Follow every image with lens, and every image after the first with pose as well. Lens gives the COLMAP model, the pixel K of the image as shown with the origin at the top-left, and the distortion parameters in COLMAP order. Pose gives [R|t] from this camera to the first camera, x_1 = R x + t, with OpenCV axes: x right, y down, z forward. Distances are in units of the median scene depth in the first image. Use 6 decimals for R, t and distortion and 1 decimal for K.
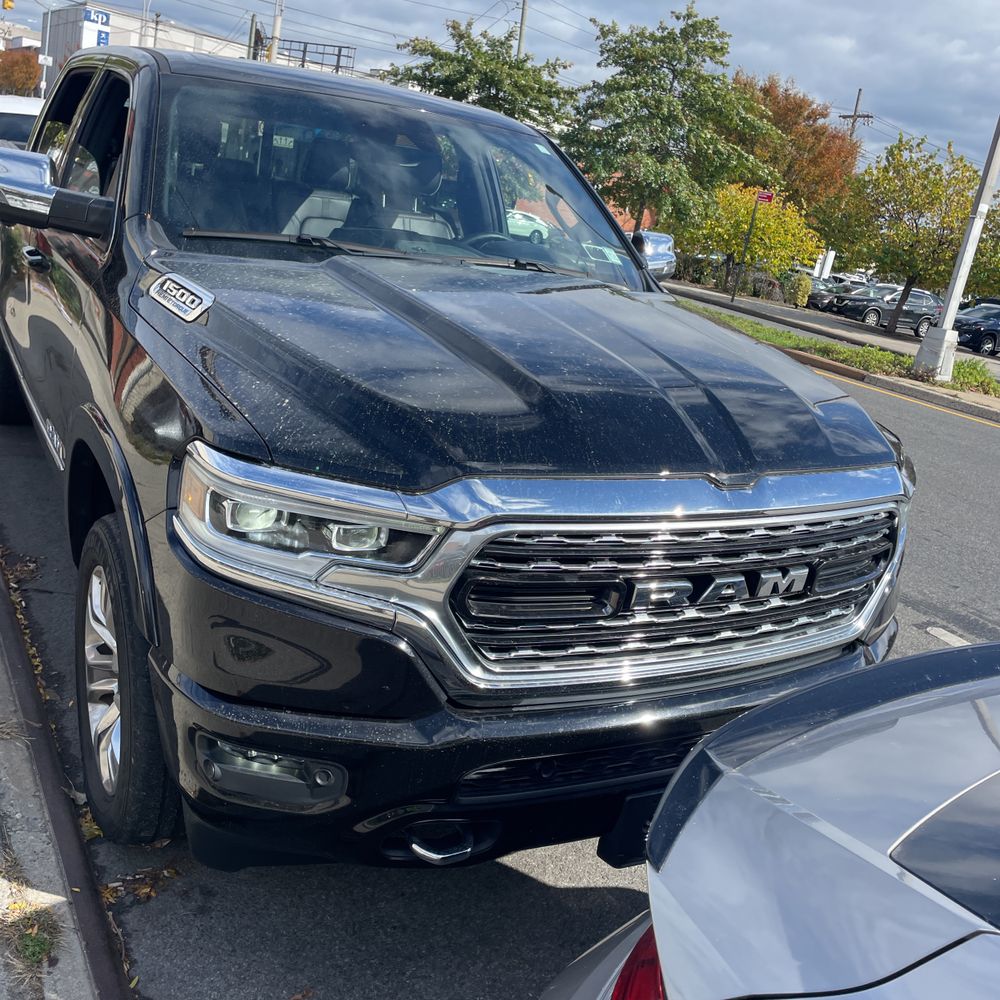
lens RADIAL K [[1012.9, 0, 500.0], [0, 1012.9, 500.0], [0, 0, 1]] dist [0.121352, -0.232086]
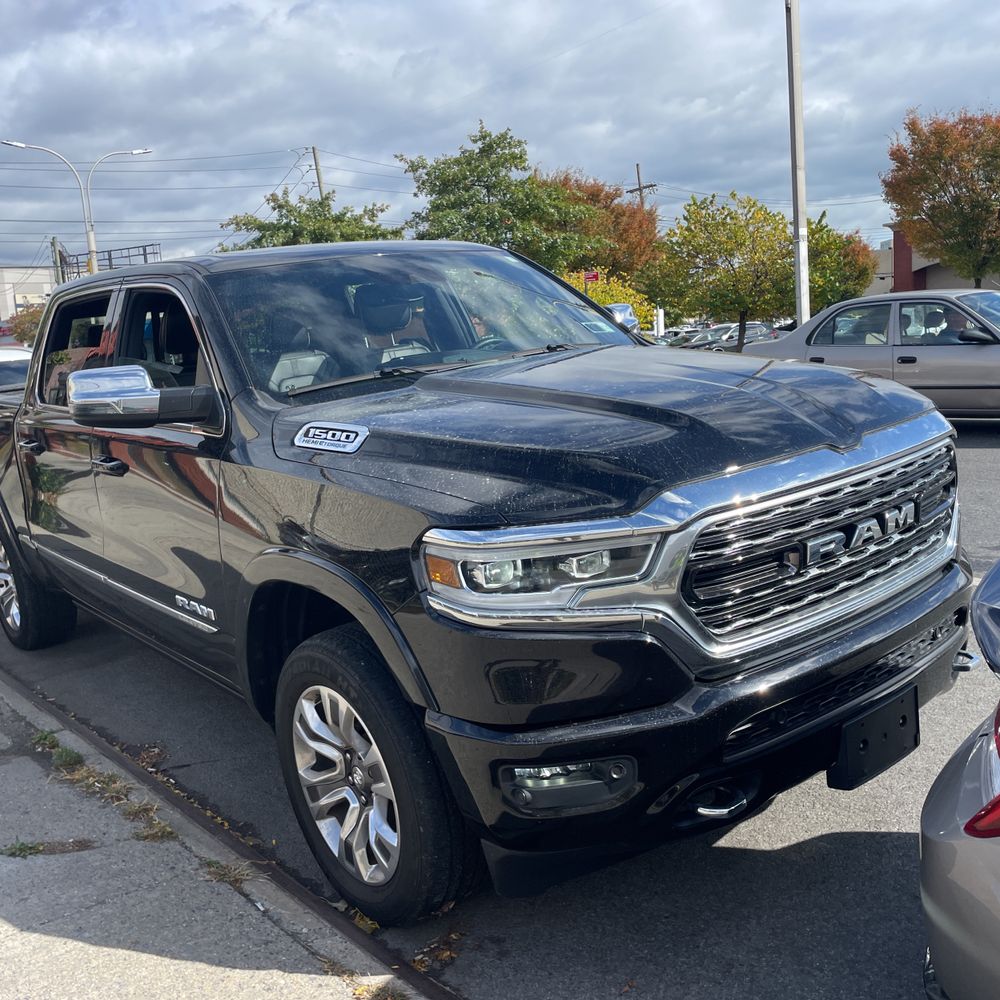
lens RADIAL K [[1020.9, 0, 484.3], [0, 1020.9, 490.7], [0, 0, 1]] dist [0.086357, -0.166992]
pose [[0.955894, -0.273184, 0.107877, -0.207833], [0.284705, 0.952081, -0.111734, 0.029862], [-0.072184, 0.137519, 0.987865, -0.118226]]
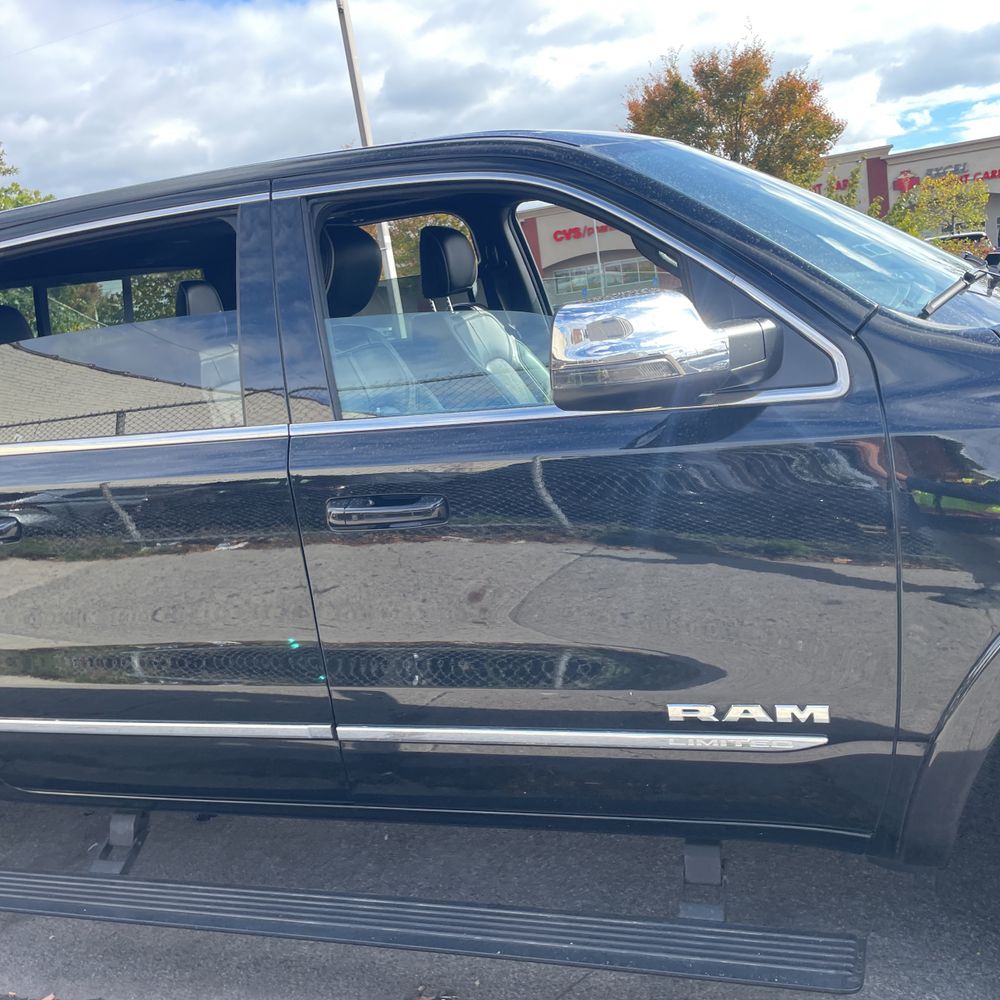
lens RADIAL K [[1031.5, 0, 500.0], [0, 1031.5, 500.0], [0, 0, 1]] dist [0.055868, -0.033517]
pose [[0.692429, -0.396481, 0.602780, -0.808814], [0.445512, 0.892126, 0.075028, -0.270941], [-0.567503, 0.216594, 0.794372, 0.523836]]
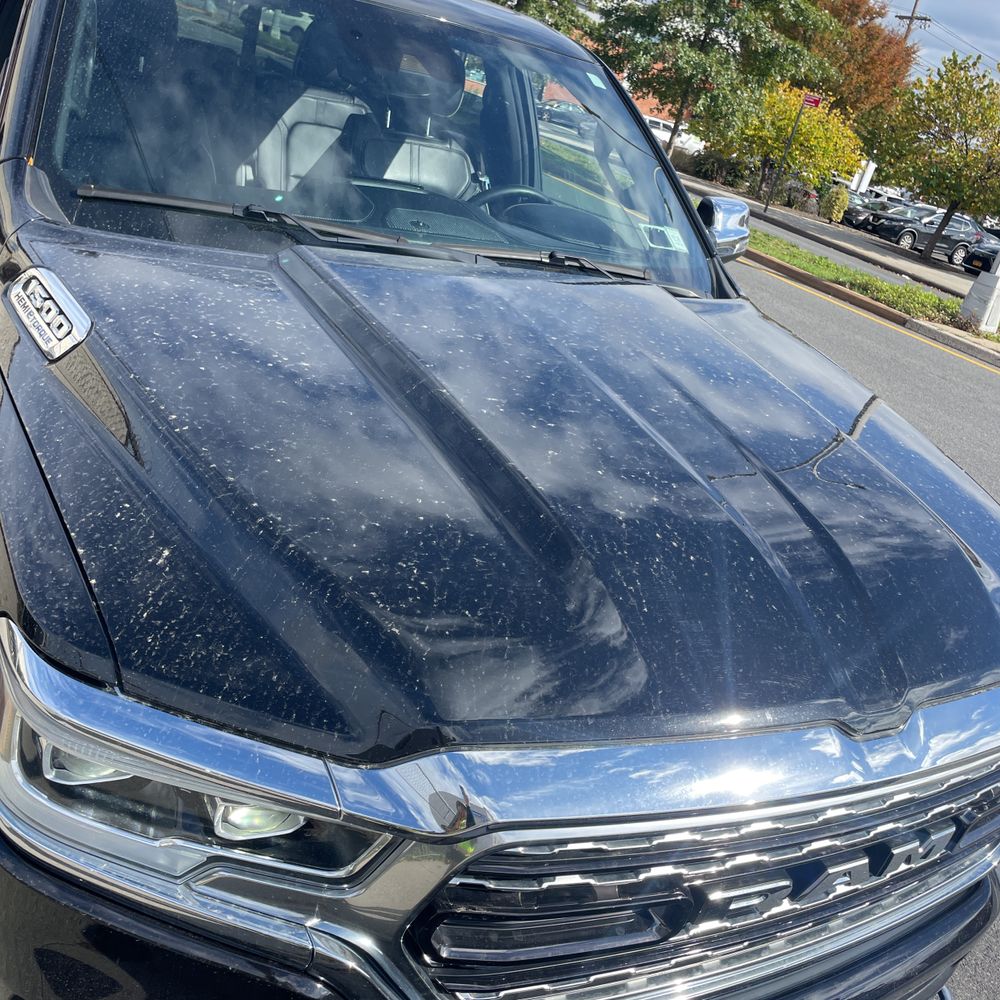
lens RADIAL K [[1012.7, 0, 510.9], [0, 1012.7, 500.1], [0, 0, 1]] dist [0.097062, -0.149332]
pose [[0.996645, 0.080443, 0.015095, -0.009354], [-0.081619, 0.990563, 0.110109, -0.127124], [-0.006095, -0.110972, 0.993805, 0.236232]]
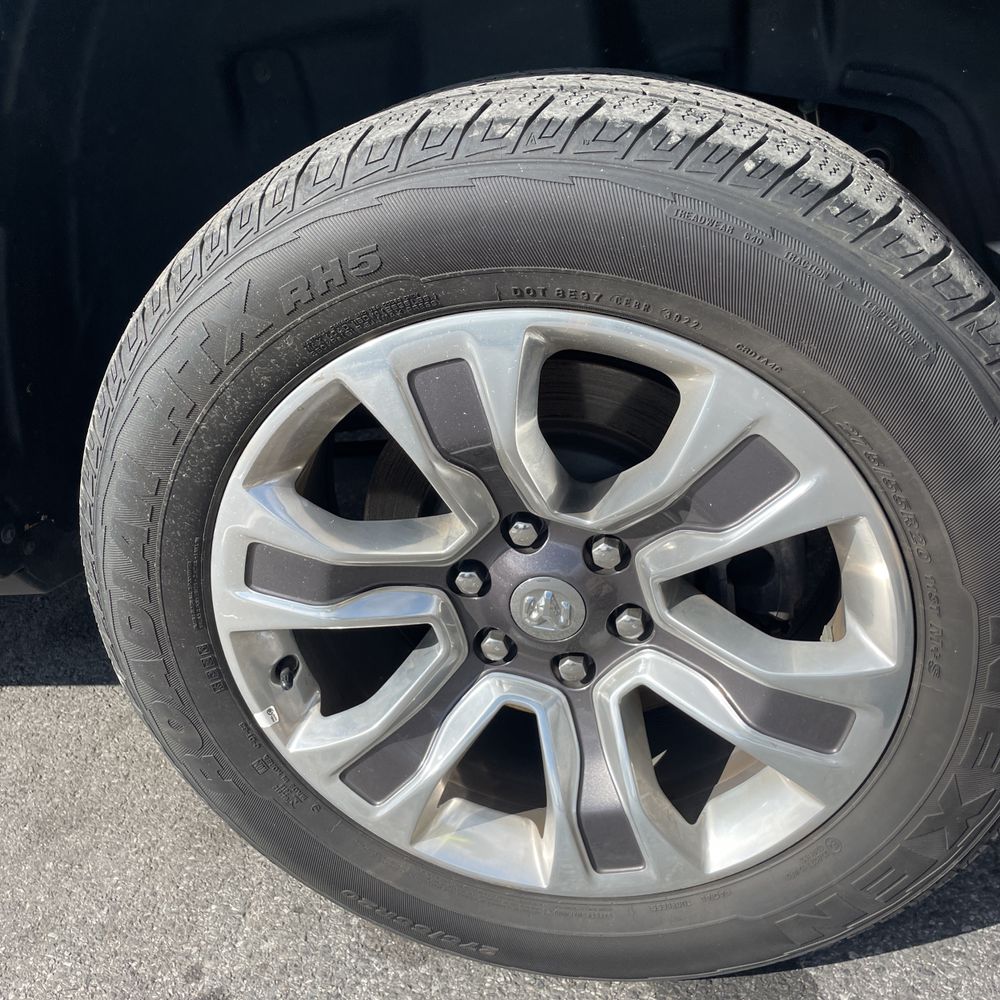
lens RADIAL K [[1012.7, 0, 510.9], [0, 1012.7, 500.1], [0, 0, 1]] dist [0.097062, -0.149332]
pose [[0.539531, -0.643628, 0.542816, -0.409878], [0.660753, 0.723243, 0.200811, 0.053109], [-0.521835, 0.250323, 0.815491, 0.553329]]
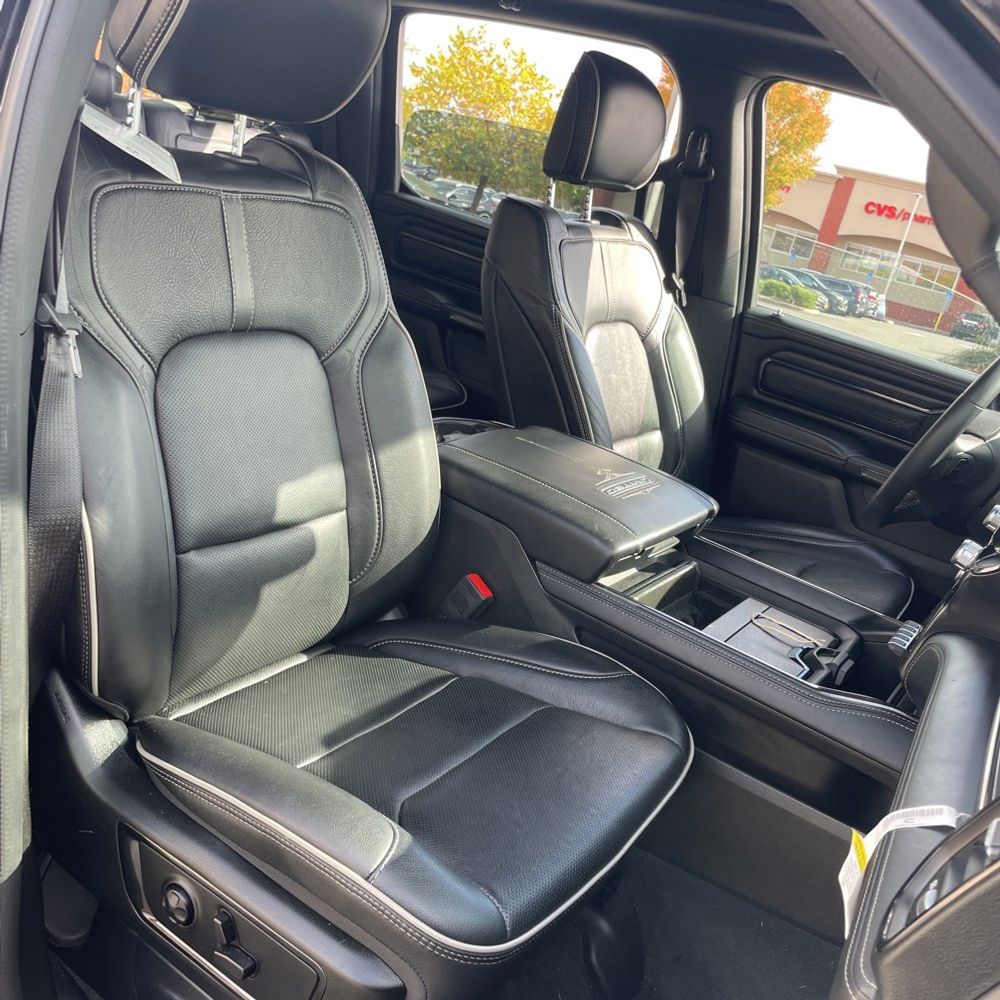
lens RADIAL K [[1029.6, 0, 500.0], [0, 1029.6, 500.0], [0, 0, 1]] dist [0.094897, -0.151456]
pose [[0.890793, -0.098185, 0.443676, -0.458316], [0.047655, 0.991179, 0.123666, -0.297849], [-0.451904, -0.089017, 0.887614, 0.816097]]
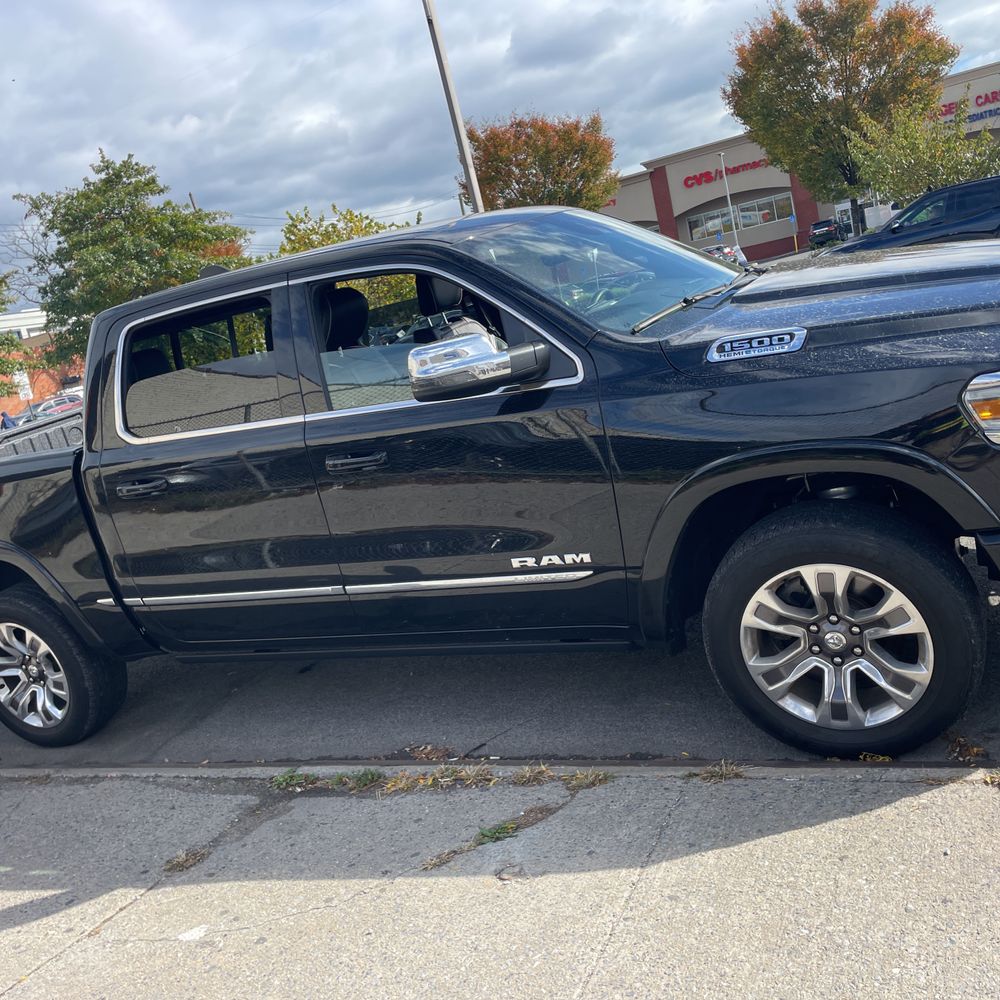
lens RADIAL K [[1029.6, 0, 500.0], [0, 1029.6, 500.0], [0, 0, 1]] dist [0.094897, -0.151456]
pose [[0.750358, -0.461263, 0.473497, -0.912965], [0.505598, 0.861914, 0.038416, -0.176342], [-0.425834, 0.210574, 0.879957, 0.022352]]
